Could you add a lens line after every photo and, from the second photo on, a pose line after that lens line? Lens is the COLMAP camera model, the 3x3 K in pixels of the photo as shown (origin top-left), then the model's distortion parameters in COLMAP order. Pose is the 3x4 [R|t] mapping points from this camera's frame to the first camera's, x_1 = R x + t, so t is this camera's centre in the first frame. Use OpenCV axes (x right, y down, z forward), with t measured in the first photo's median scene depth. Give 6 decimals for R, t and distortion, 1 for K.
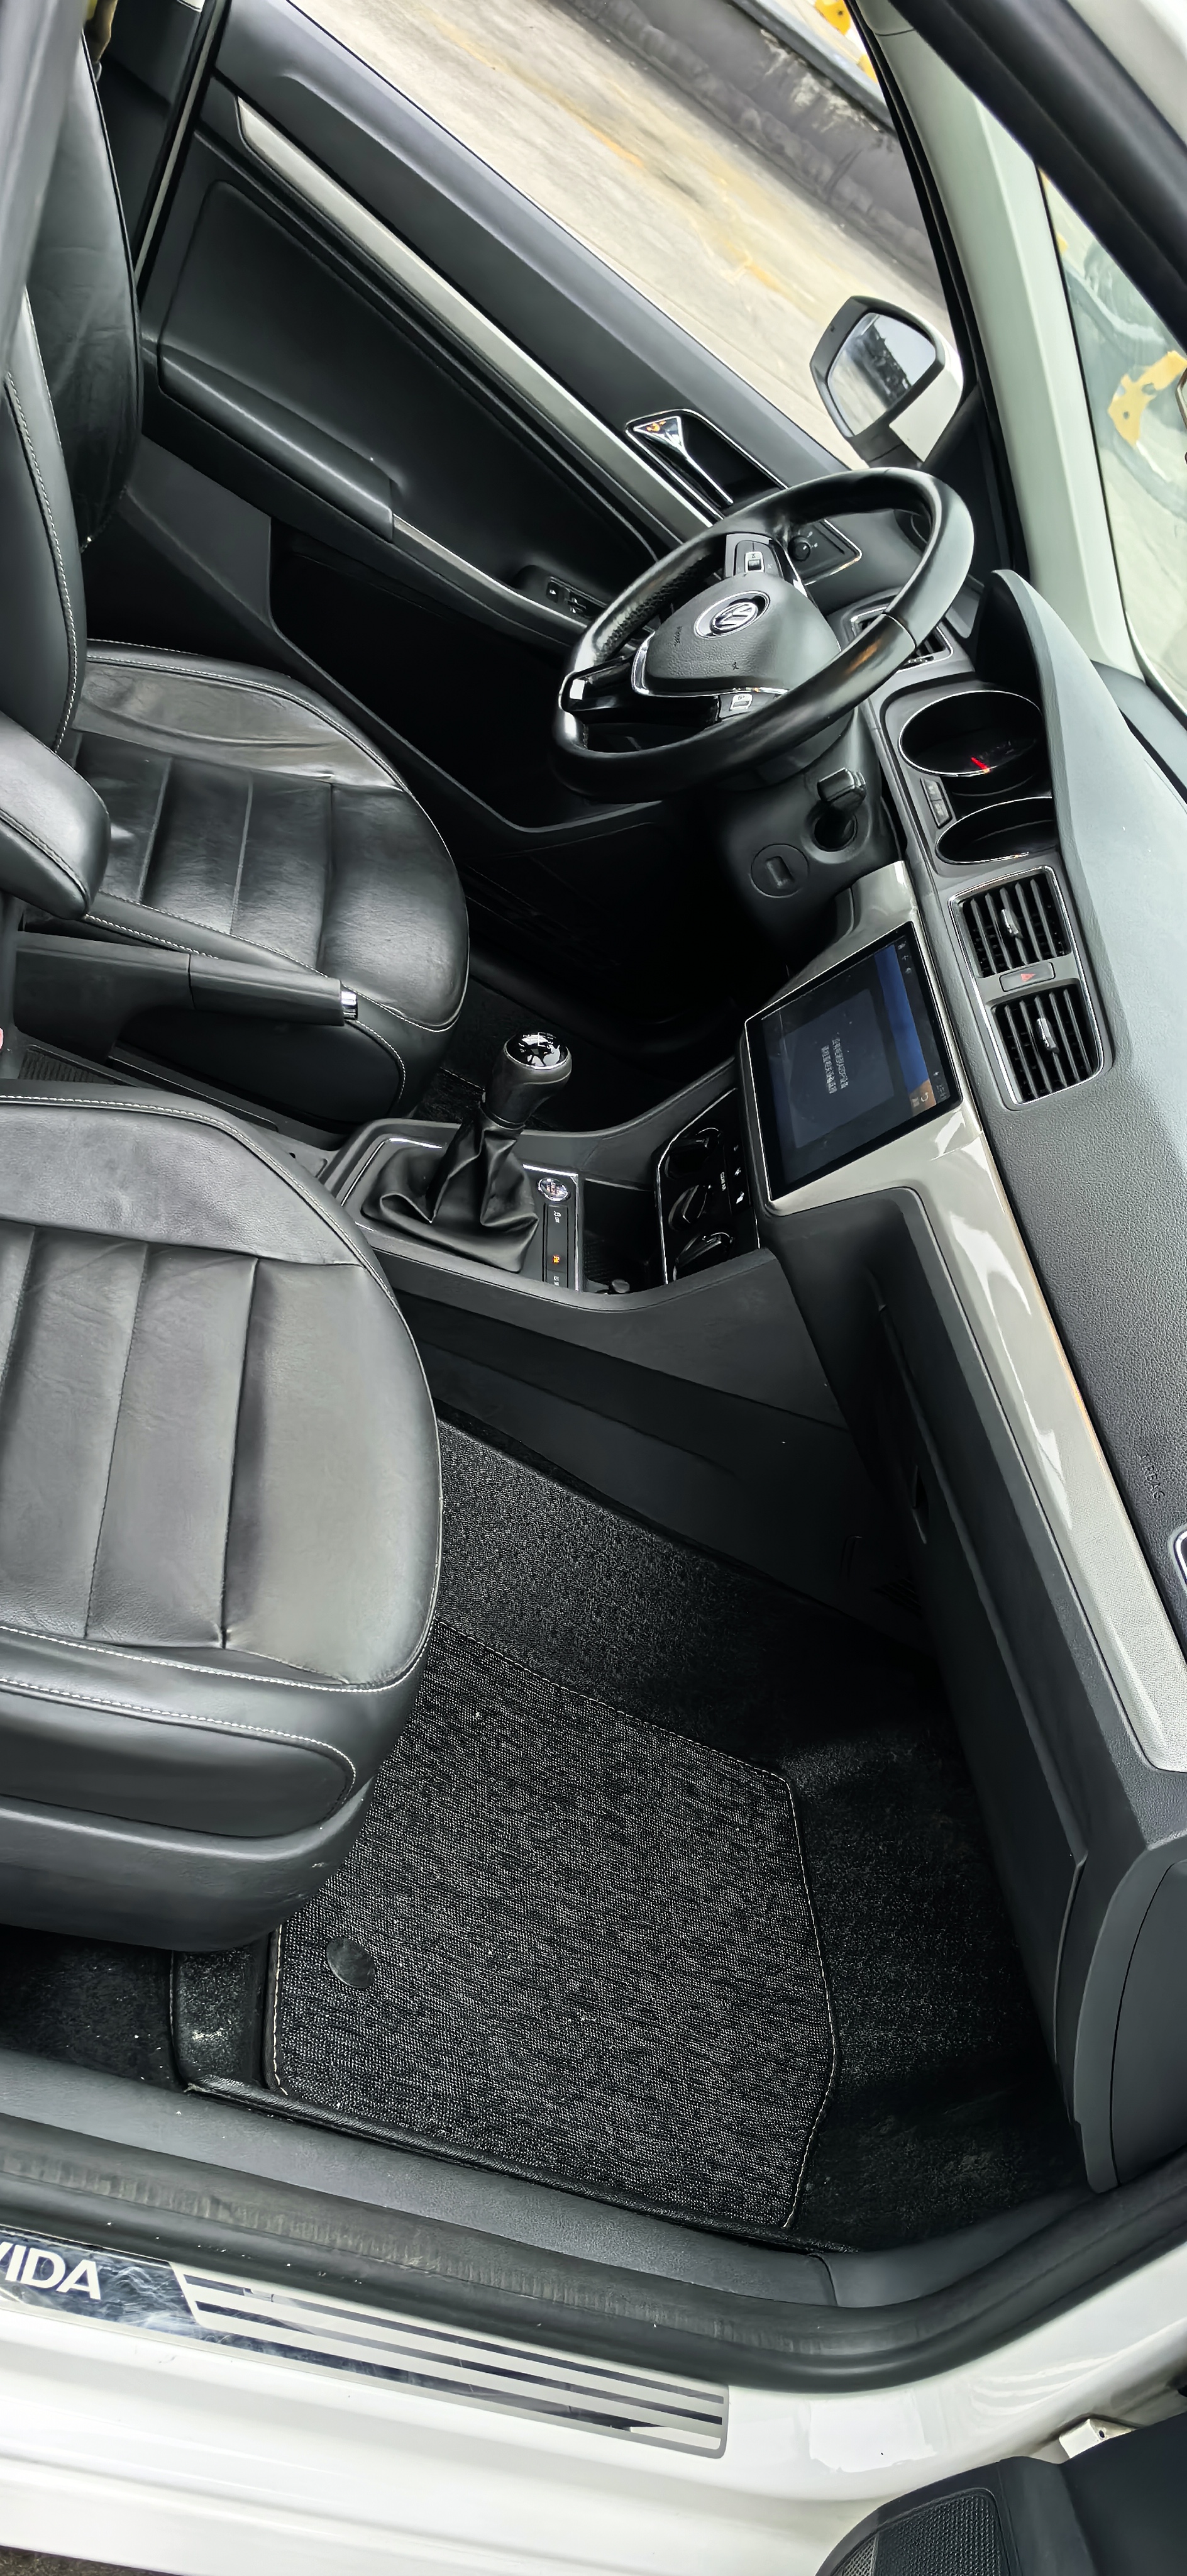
lens RADIAL K [[1976.5, 0, 559.4], [0, 1976.5, 1290.1], [0, 0, 1]] dist [0.104610, -0.096996]
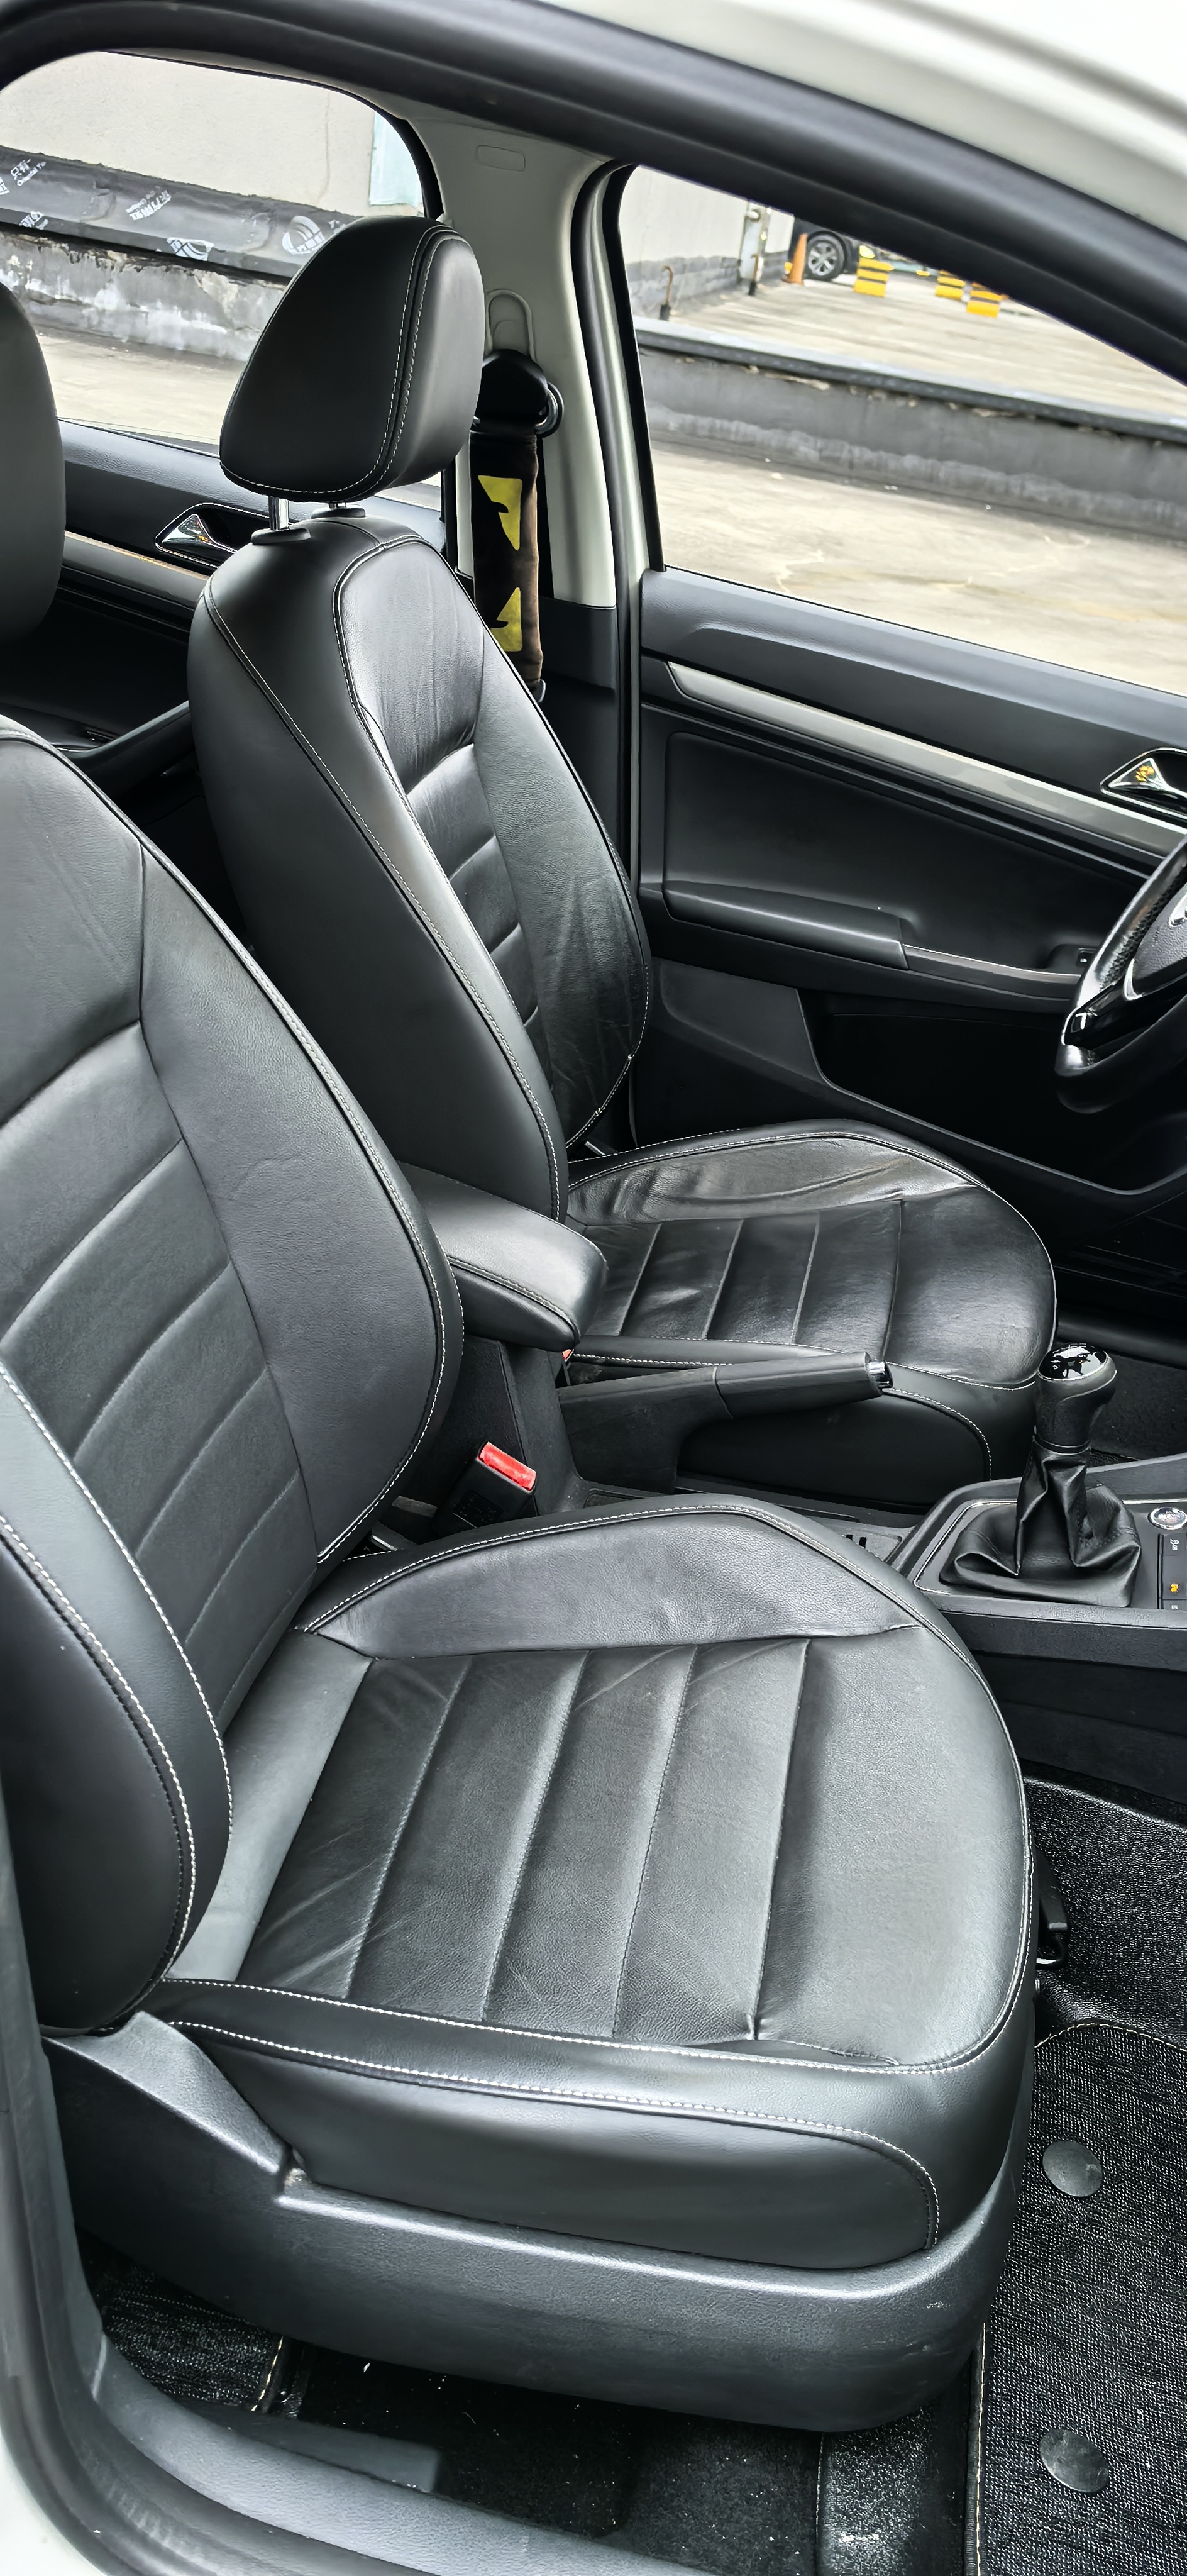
lens RADIAL K [[1976.5, 0, 559.4], [0, 1976.5, 1290.1], [0, 0, 1]] dist [0.104610, -0.096996]
pose [[0.887287, -0.277970, -0.368041, 0.128979], [0.172362, 0.940004, -0.294420, 0.080503], [0.427800, 0.197799, 0.881965, 0.067354]]
